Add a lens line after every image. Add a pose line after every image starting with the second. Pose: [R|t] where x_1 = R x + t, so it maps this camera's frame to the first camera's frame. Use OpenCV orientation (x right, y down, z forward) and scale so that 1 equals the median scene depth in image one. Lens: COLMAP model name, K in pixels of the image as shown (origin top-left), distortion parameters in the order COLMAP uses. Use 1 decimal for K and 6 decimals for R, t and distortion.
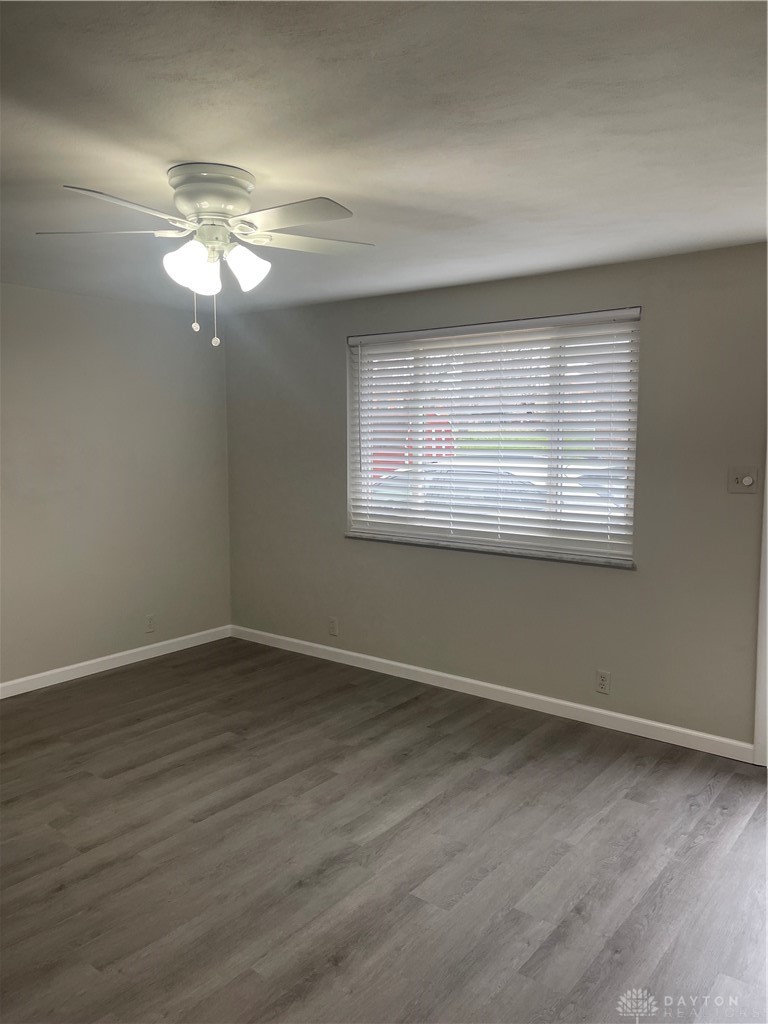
lens RADIAL K [[763.4, 0, 381.5], [0, 763.4, 522.5], [0, 0, 1]] dist [0.051419, -0.060372]
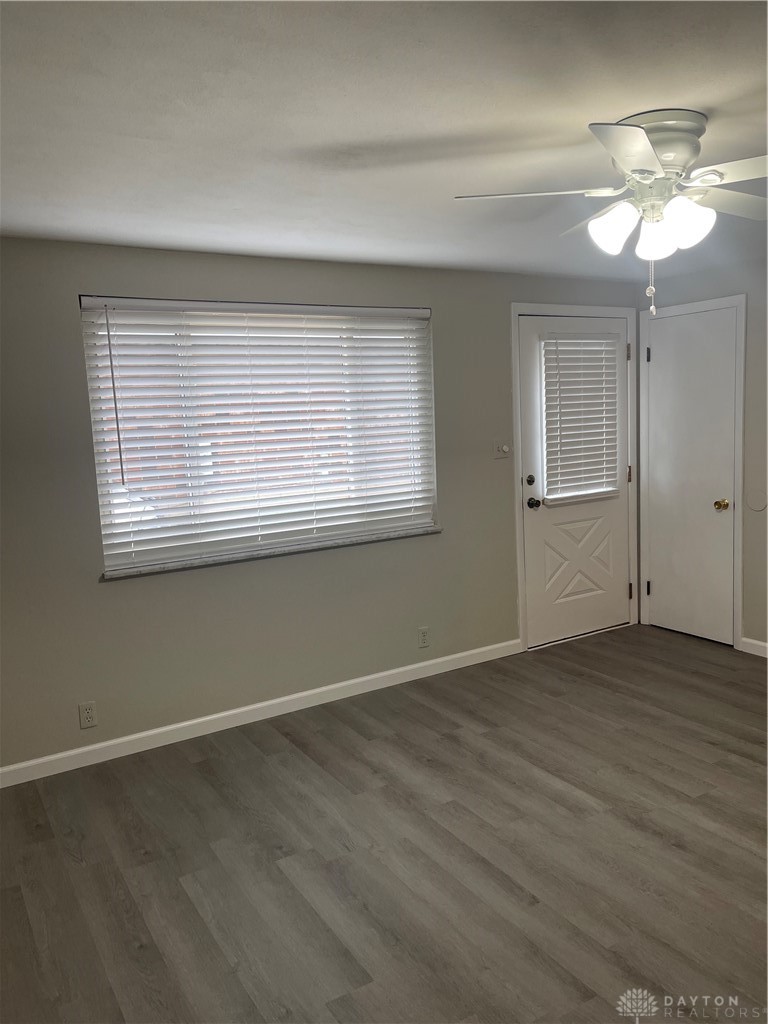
lens RADIAL K [[763.4, 0, 381.5], [0, 763.4, 522.5], [0, 0, 1]] dist [0.051419, -0.060372]
pose [[0.362438, -0.144610, 0.920721, -0.738619], [0.157218, 0.983219, 0.092538, -0.072702], [-0.918652, 0.111215, 0.379091, 0.603958]]
